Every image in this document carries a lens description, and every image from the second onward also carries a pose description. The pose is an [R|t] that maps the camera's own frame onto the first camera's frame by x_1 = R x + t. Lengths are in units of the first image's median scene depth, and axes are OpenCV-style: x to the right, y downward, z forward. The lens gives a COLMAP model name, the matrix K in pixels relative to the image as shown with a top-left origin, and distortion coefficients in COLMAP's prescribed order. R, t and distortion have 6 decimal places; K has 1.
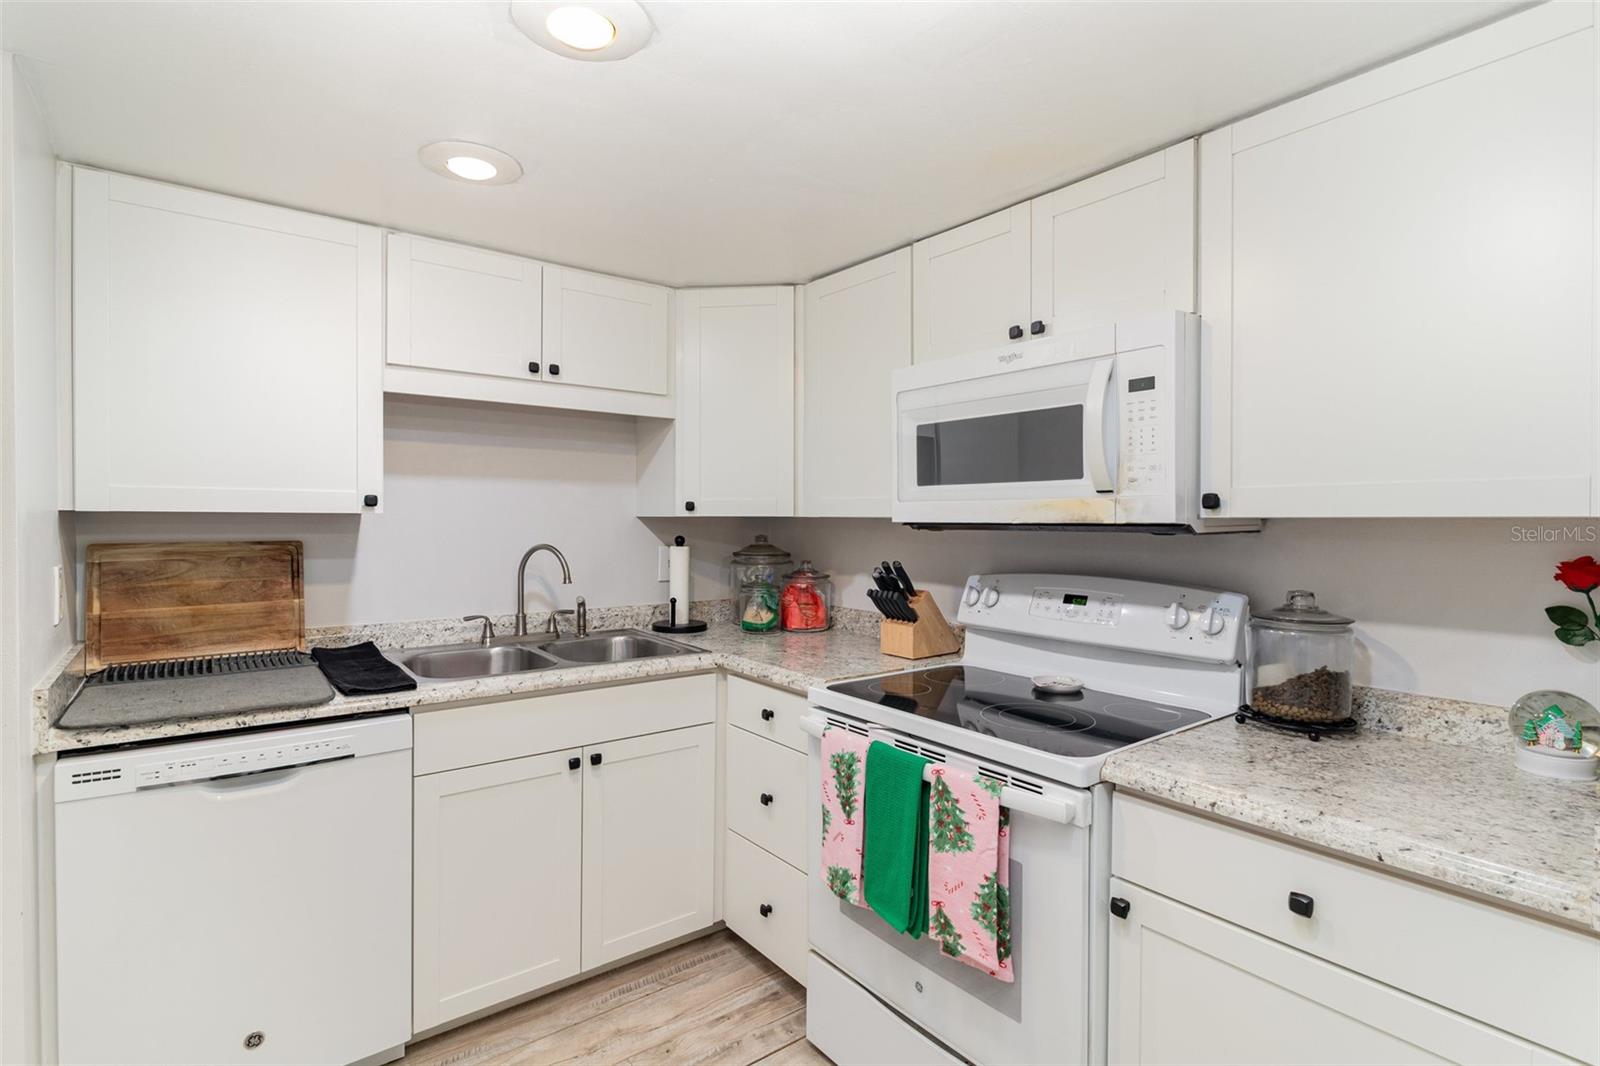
lens RADIAL K [[768.8, 0, 793.3], [0, 768.8, 529.5], [0, 0, 1]] dist [-0.000865, -0.001398]
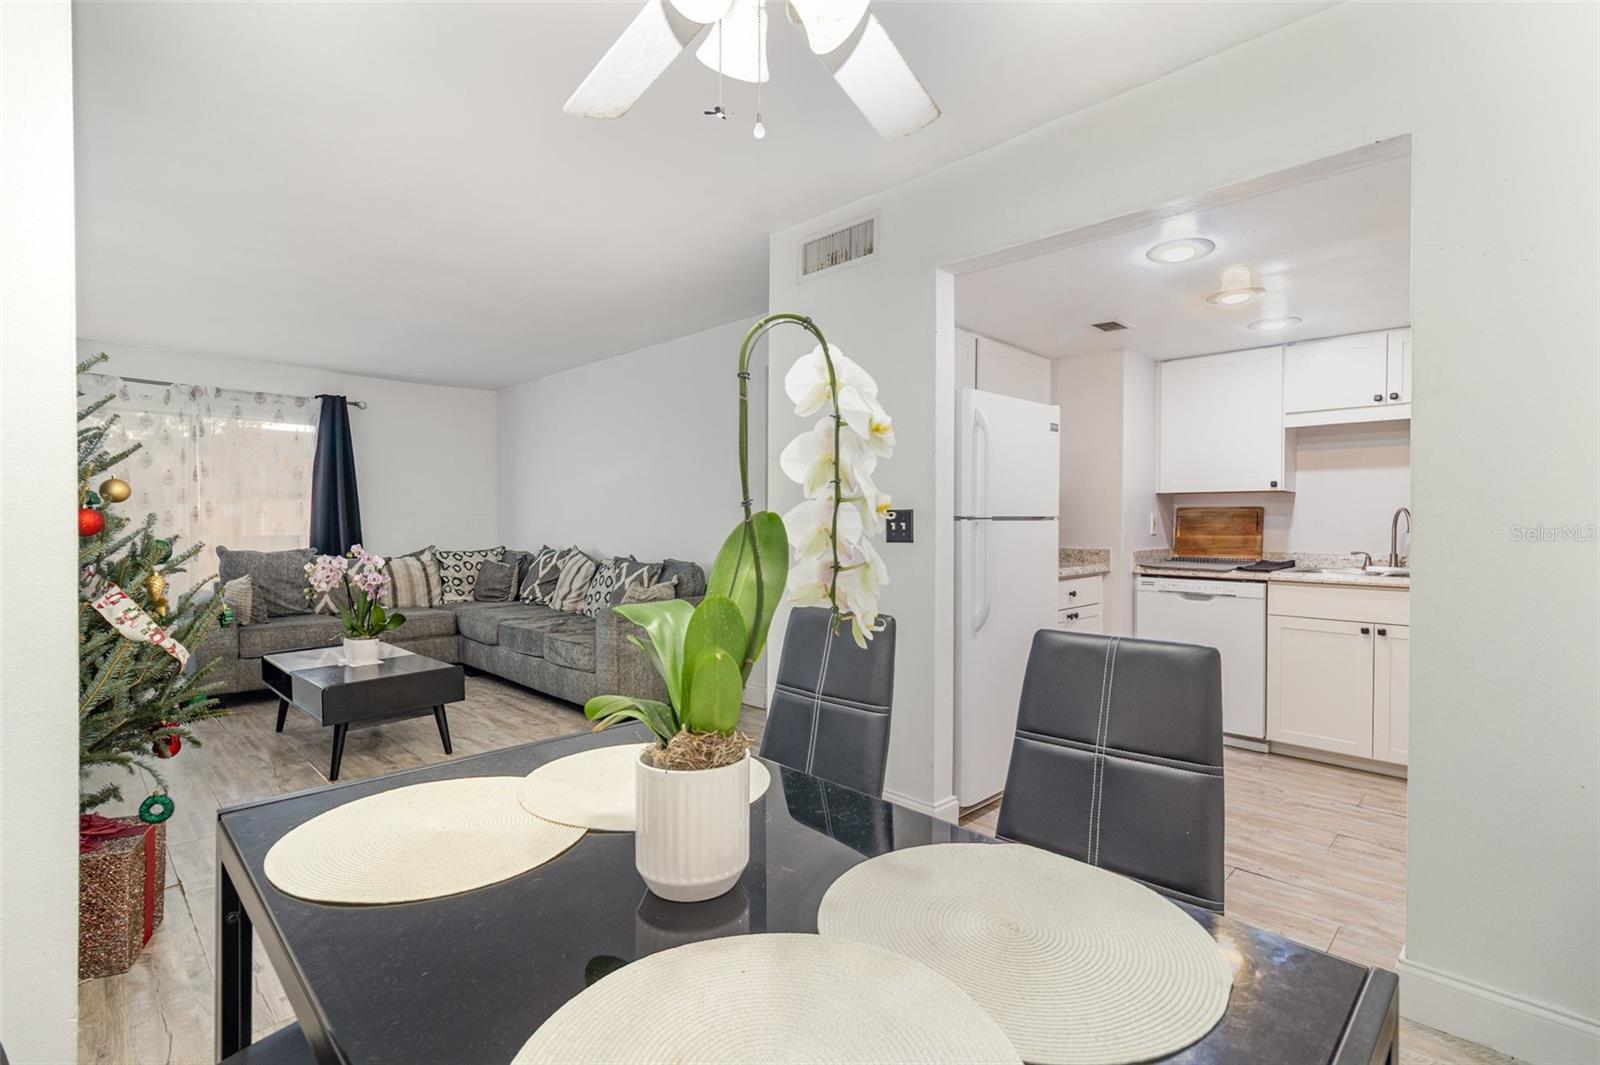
lens RADIAL K [[736.7, 0, 794.8], [0, 736.7, 531.3], [0, 0, 1]] dist [0.005625, 0.000002]
pose [[0.128927, 0.008253, -0.991620, 1.332160], [-0.019118, 0.999800, 0.005835, 0.109373], [0.991470, 0.018205, 0.129059, -0.538667]]
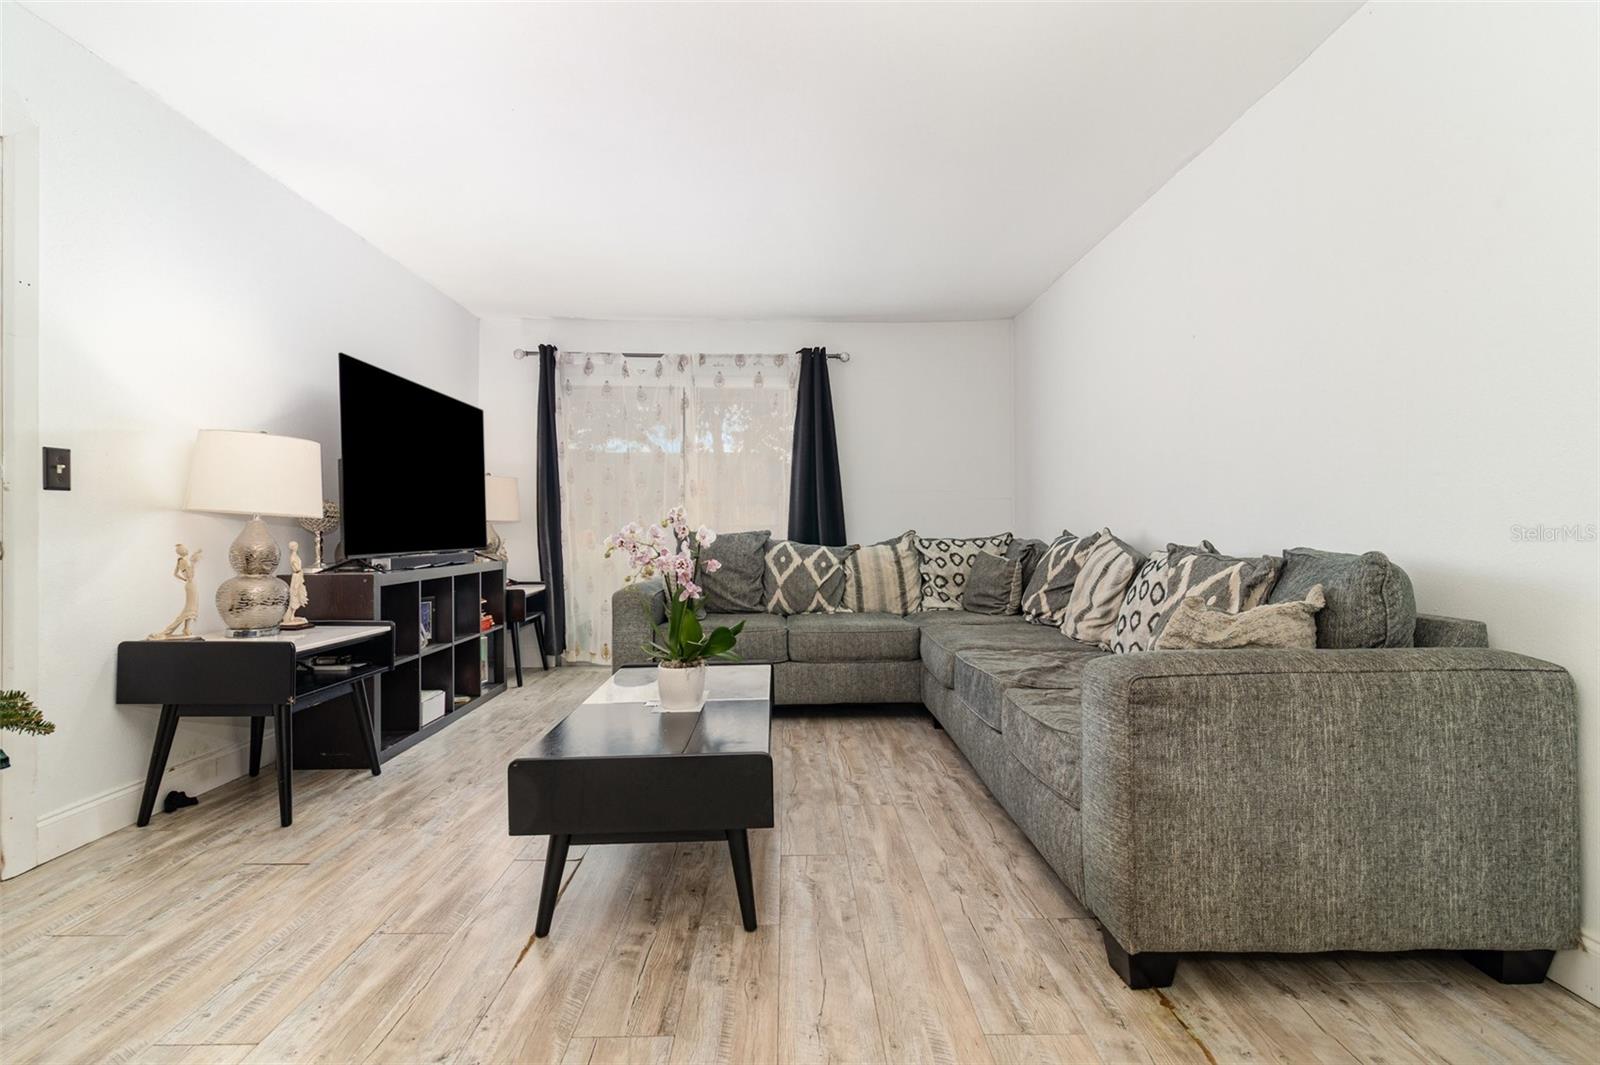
lens RADIAL K [[736.7, 0, 792.9], [0, 736.7, 520.1], [0, 0, 1]] dist [0.005625, 0.000002]
pose [[-0.605202, -0.012160, -0.795979, -0.029460], [-0.013253, 0.999899, -0.005198, 0.210187], [0.795962, 0.007403, -0.605302, -0.576232]]
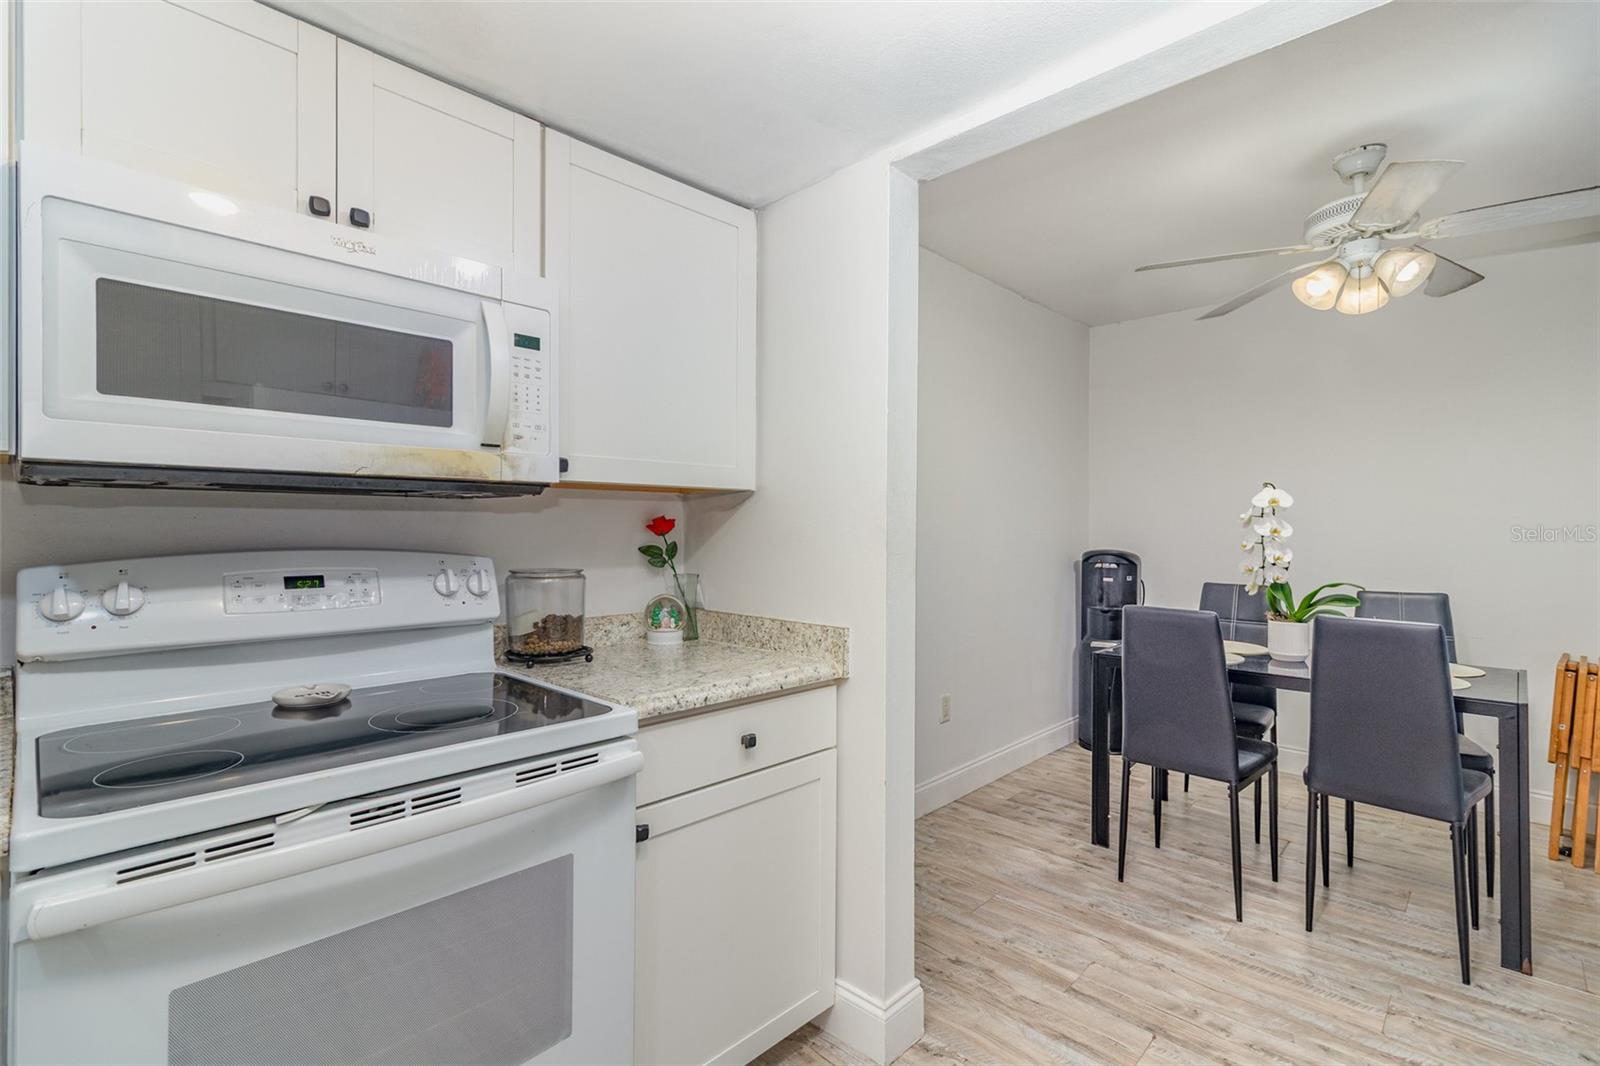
lens RADIAL K [[736.7, 0, 799.1], [0, 736.7, 530.4], [0, 0, 1]] dist [0.005625, 0.000002]
pose [[-0.149584, -0.005123, 0.988736, -0.455995], [0.011888, 0.999905, 0.006979, 0.043800], [-0.988678, 0.012798, -0.149509, 0.670181]]
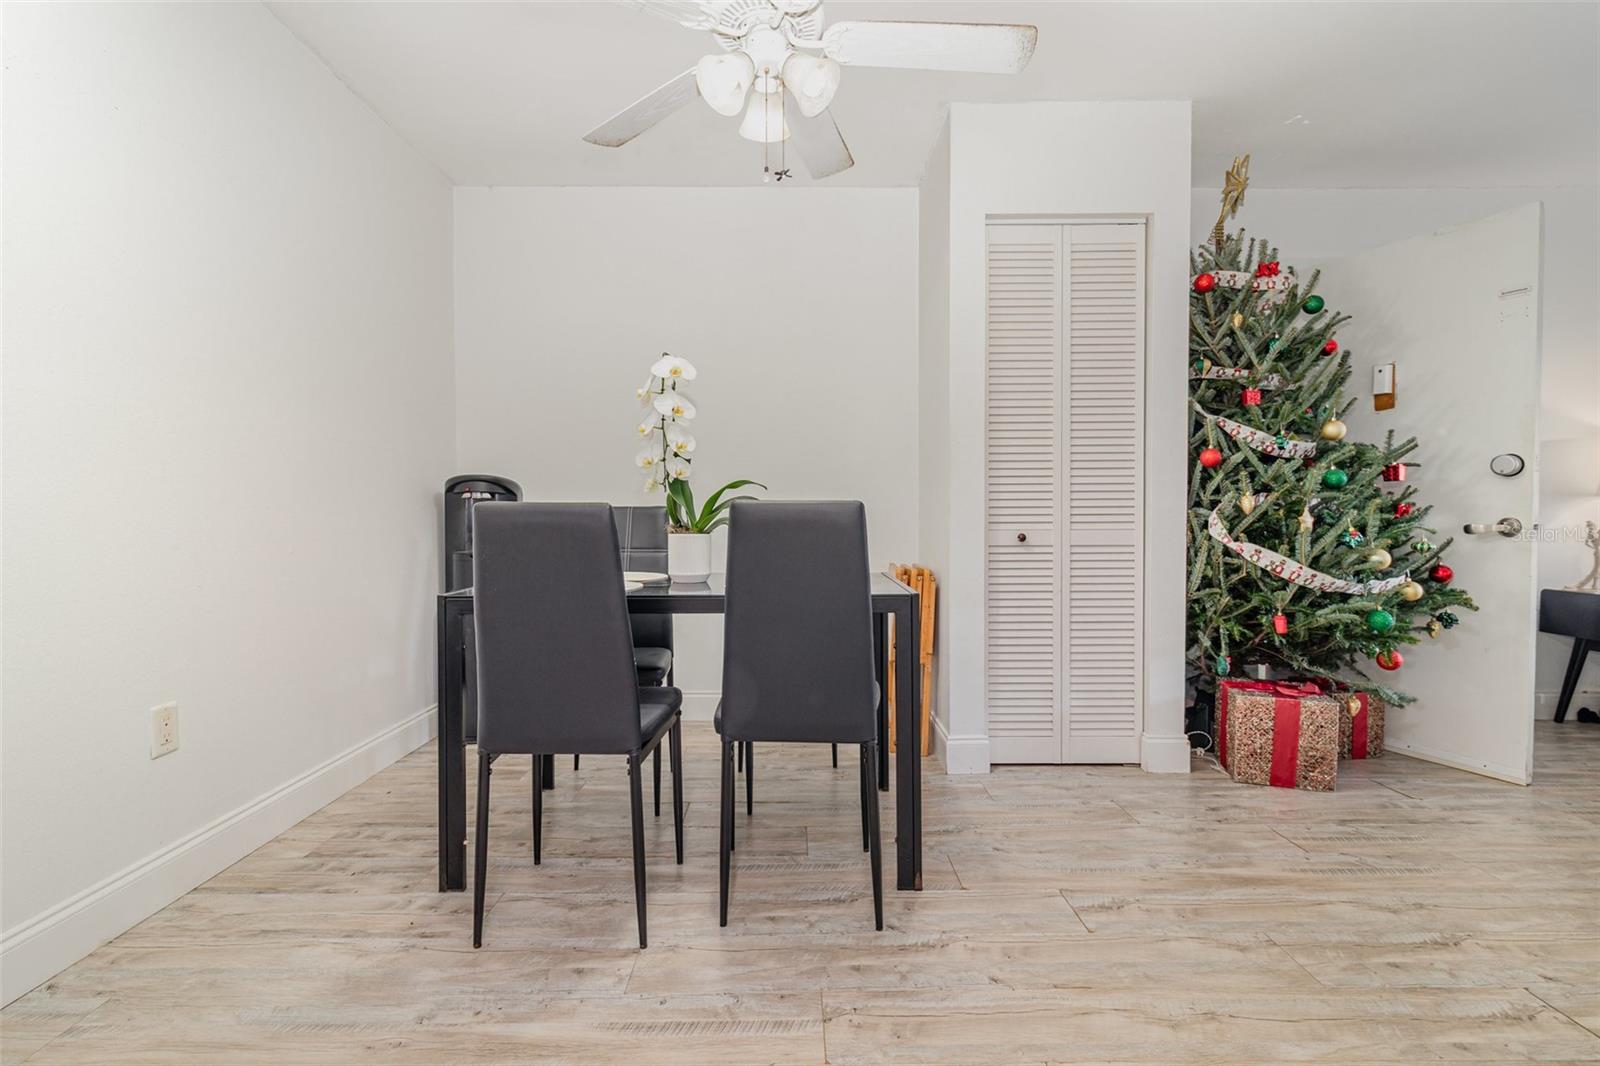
lens RADIAL K [[736.7, 0, 797.5], [0, 736.7, 533.4], [0, 0, 1]] dist [0.005625, 0.000002]
pose [[-0.795024, -0.018421, 0.606298, 0.010402], [0.008123, 0.999126, 0.041008, 0.202585], [-0.606523, 0.037527, -0.794180, 0.311939]]
